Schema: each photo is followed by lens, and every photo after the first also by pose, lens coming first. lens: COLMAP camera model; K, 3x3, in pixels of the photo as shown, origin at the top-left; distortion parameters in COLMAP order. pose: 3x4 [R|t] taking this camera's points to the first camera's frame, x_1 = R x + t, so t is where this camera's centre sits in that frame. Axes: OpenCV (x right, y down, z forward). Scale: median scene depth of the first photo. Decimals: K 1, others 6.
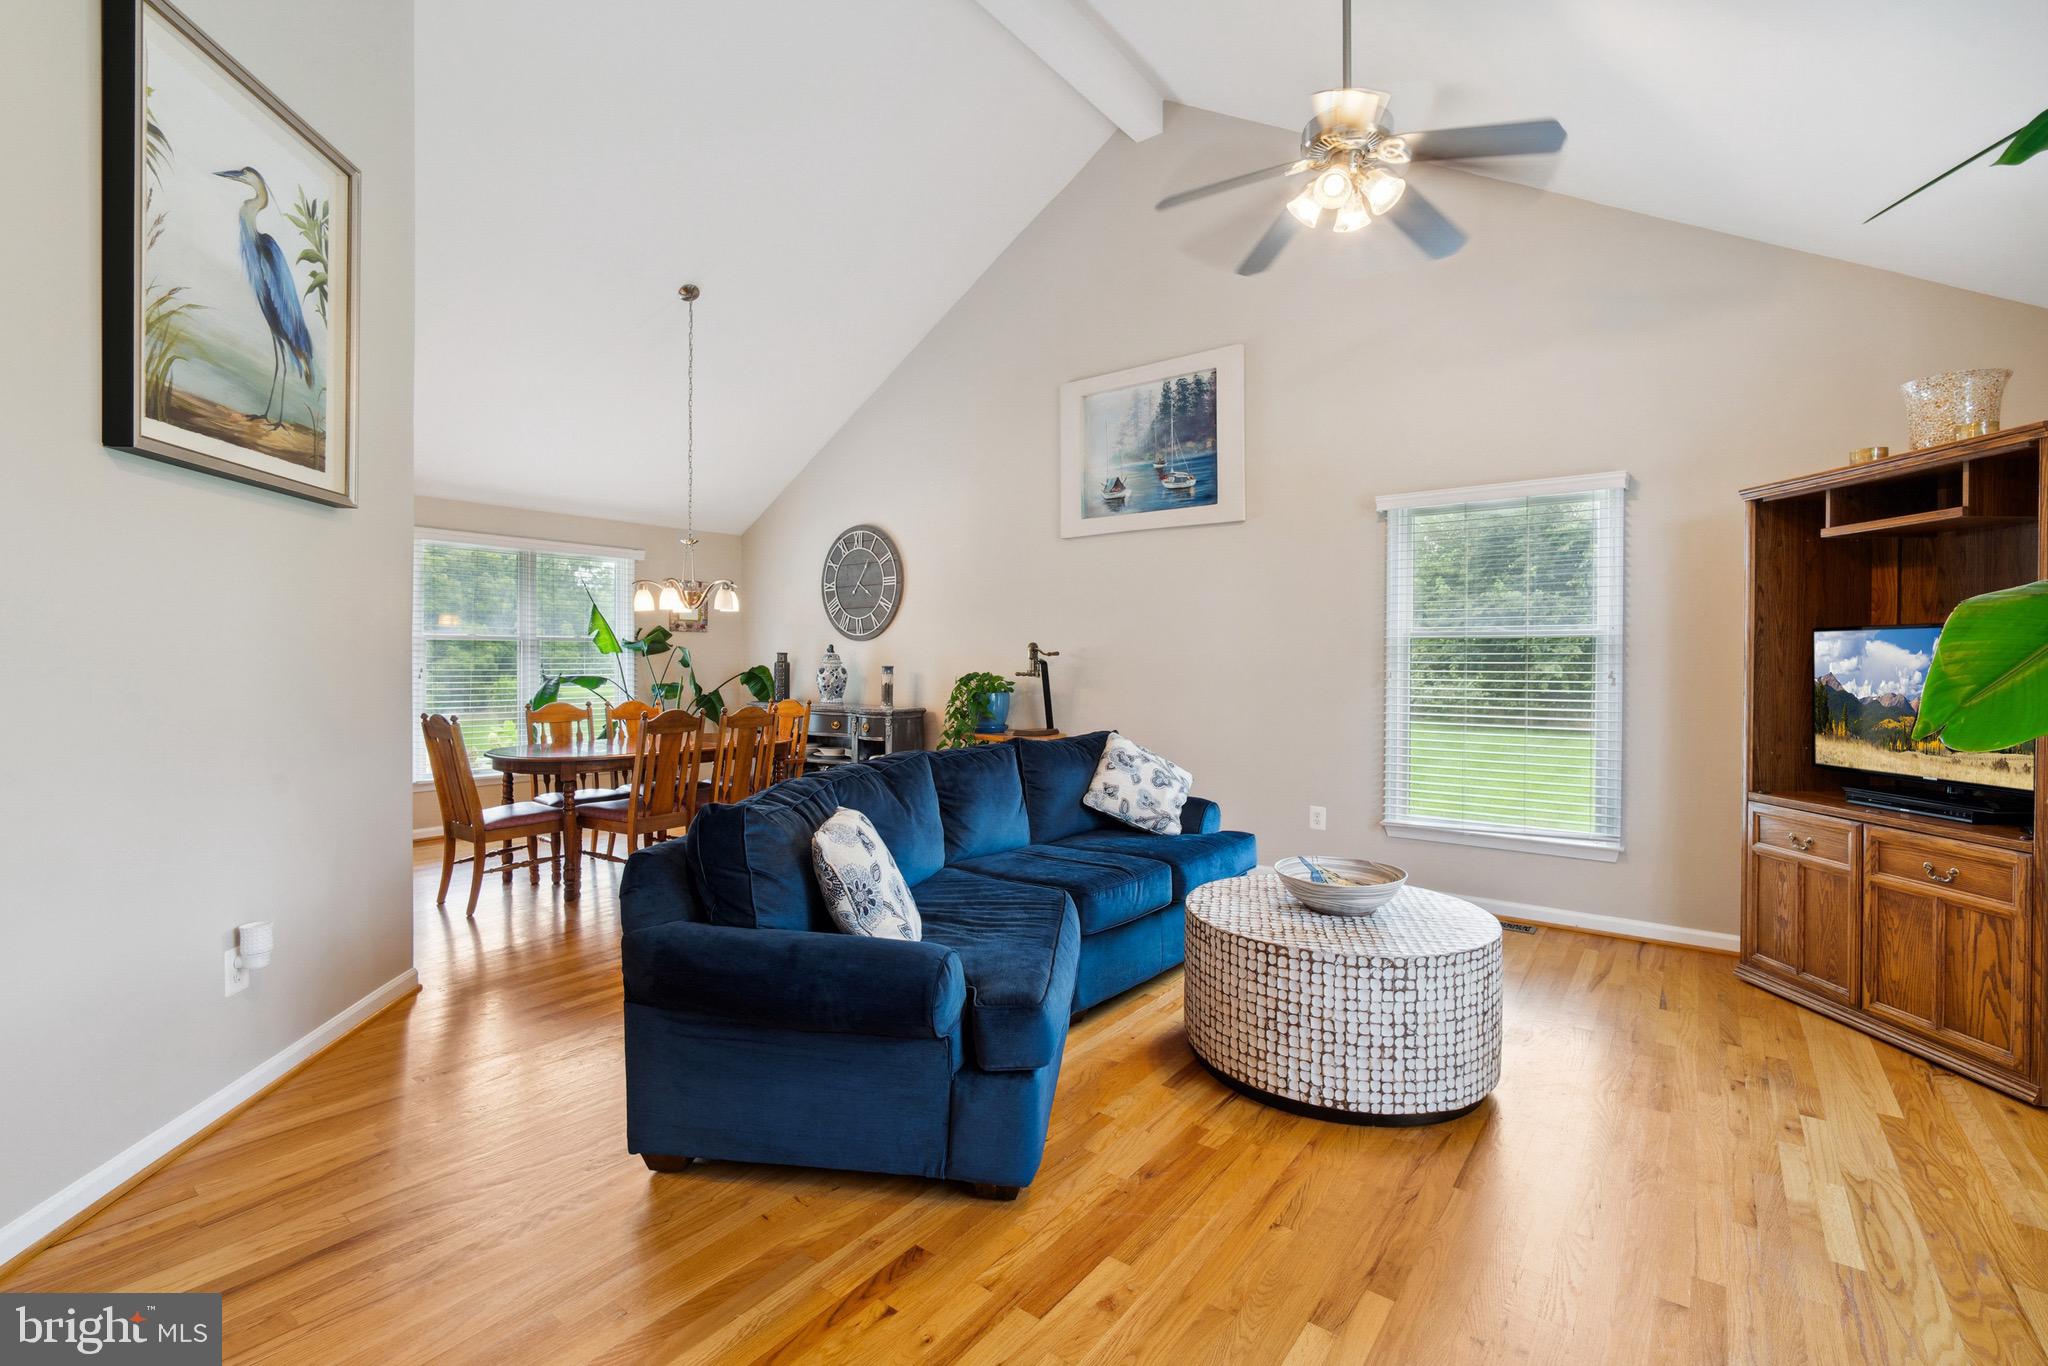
lens RADIAL K [[906.8, 0, 1023.8], [0, 906.8, 673.7], [0, 0, 1]] dist [-0.001366, -0.000196]
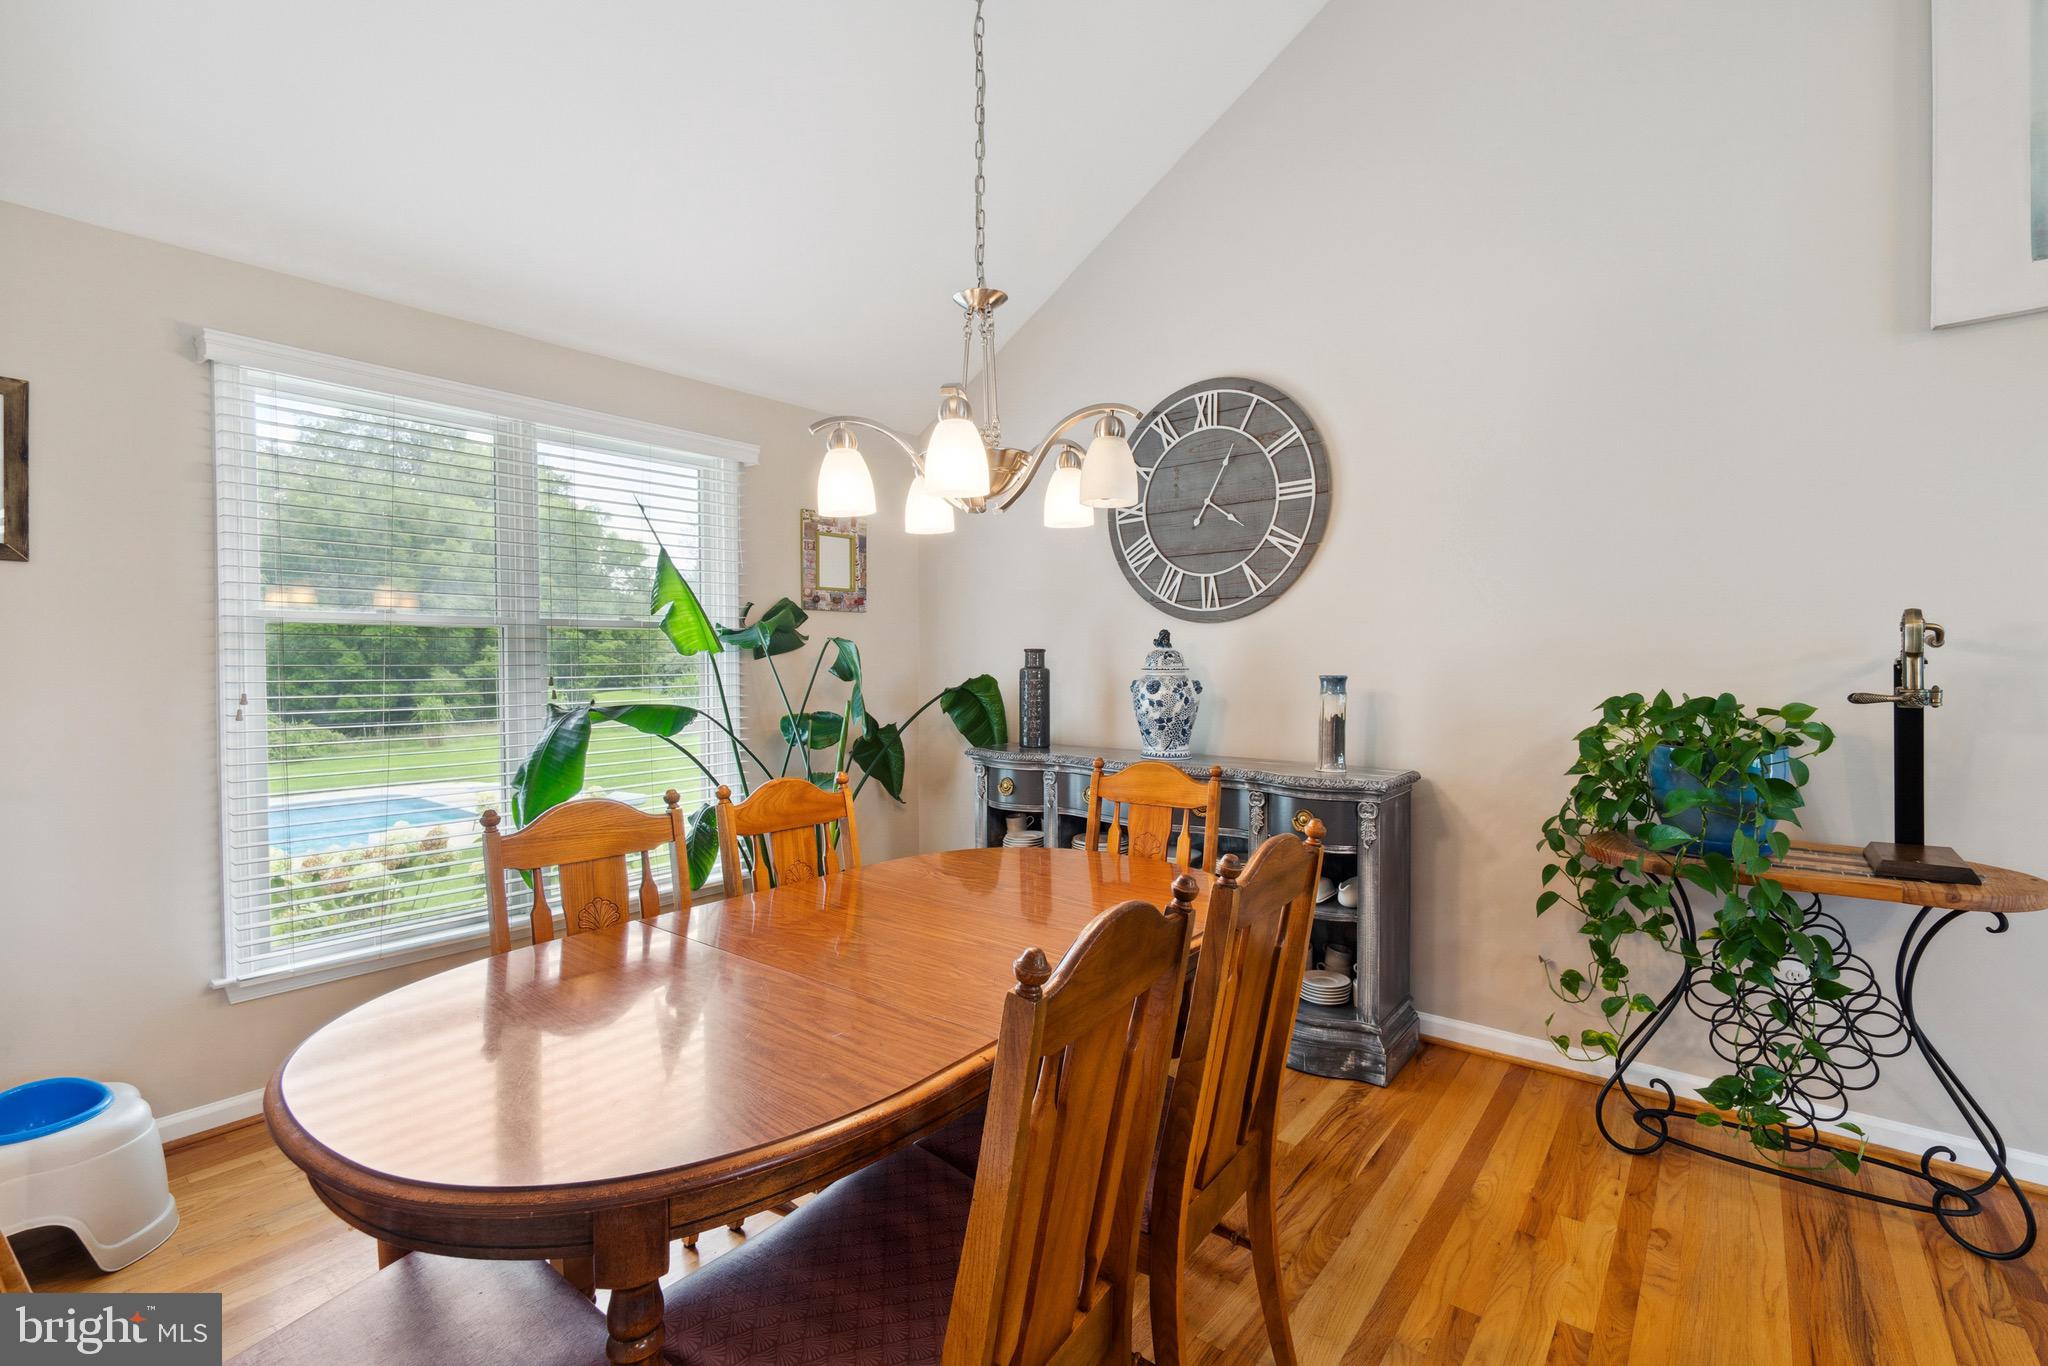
lens RADIAL K [[906.8, 0, 1025.0], [0, 906.8, 676.6], [0, 0, 1]] dist [-0.001366, -0.000196]
pose [[0.999504, -0.008823, -0.030226, -0.268751], [0.008883, 0.999959, 0.001866, -0.009522], [0.030209, -0.002134, 0.999541, 0.528819]]
